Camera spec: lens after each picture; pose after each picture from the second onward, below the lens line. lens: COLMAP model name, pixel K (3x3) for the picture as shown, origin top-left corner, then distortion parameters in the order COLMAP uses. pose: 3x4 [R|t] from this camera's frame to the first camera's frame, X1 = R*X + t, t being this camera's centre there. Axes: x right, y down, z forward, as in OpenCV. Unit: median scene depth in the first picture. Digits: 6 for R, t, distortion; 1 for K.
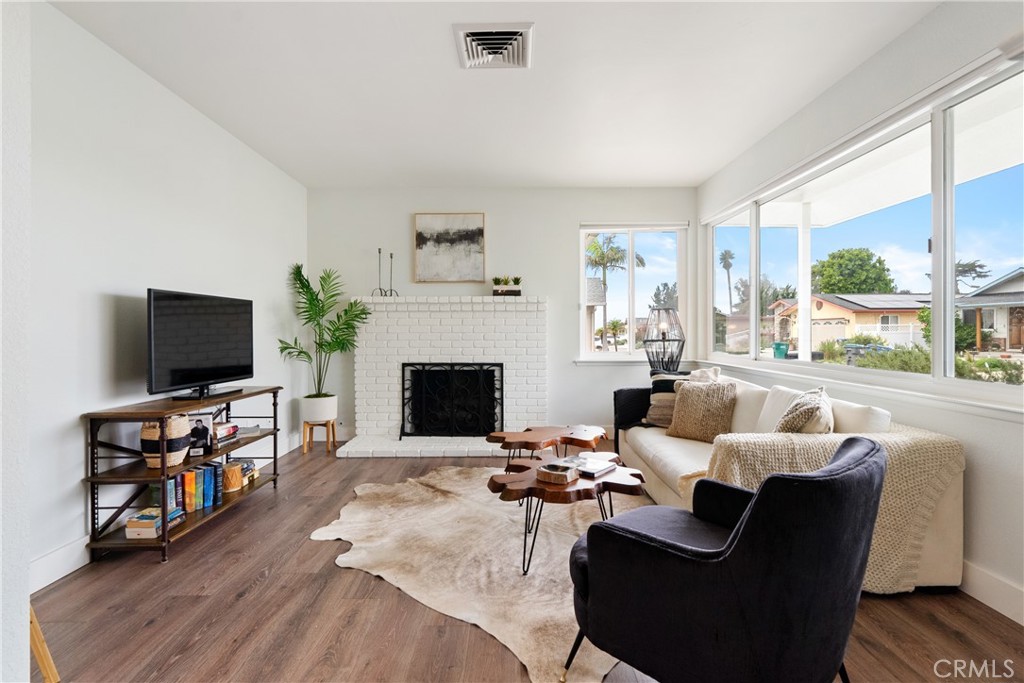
lens RADIAL K [[489.0, 0, 514.5], [0, 489.0, 330.3], [0, 0, 1]] dist [0.001326, 0.000035]
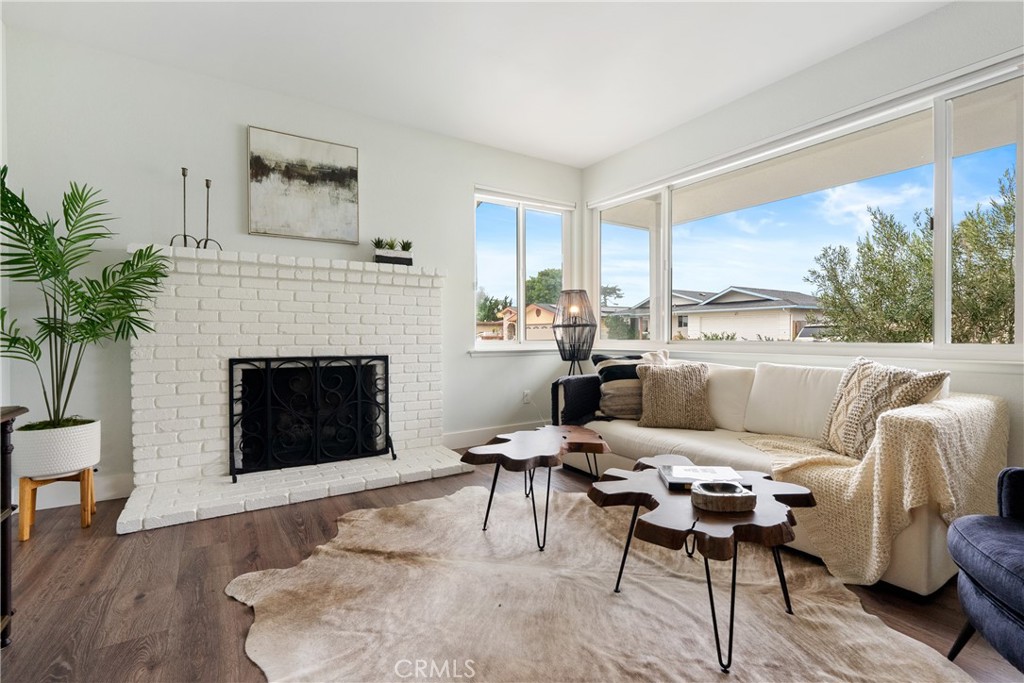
lens RADIAL K [[465.4, 0, 512.0], [0, 465.4, 336.5], [0, 0, 1]] dist [-0.000650, 0.001001]
pose [[0.847204, -0.000187, 0.531268, -0.238786], [0.000059, 1.000000, 0.000258, 0.038414], [-0.531268, -0.000187, 0.847204, 0.304296]]
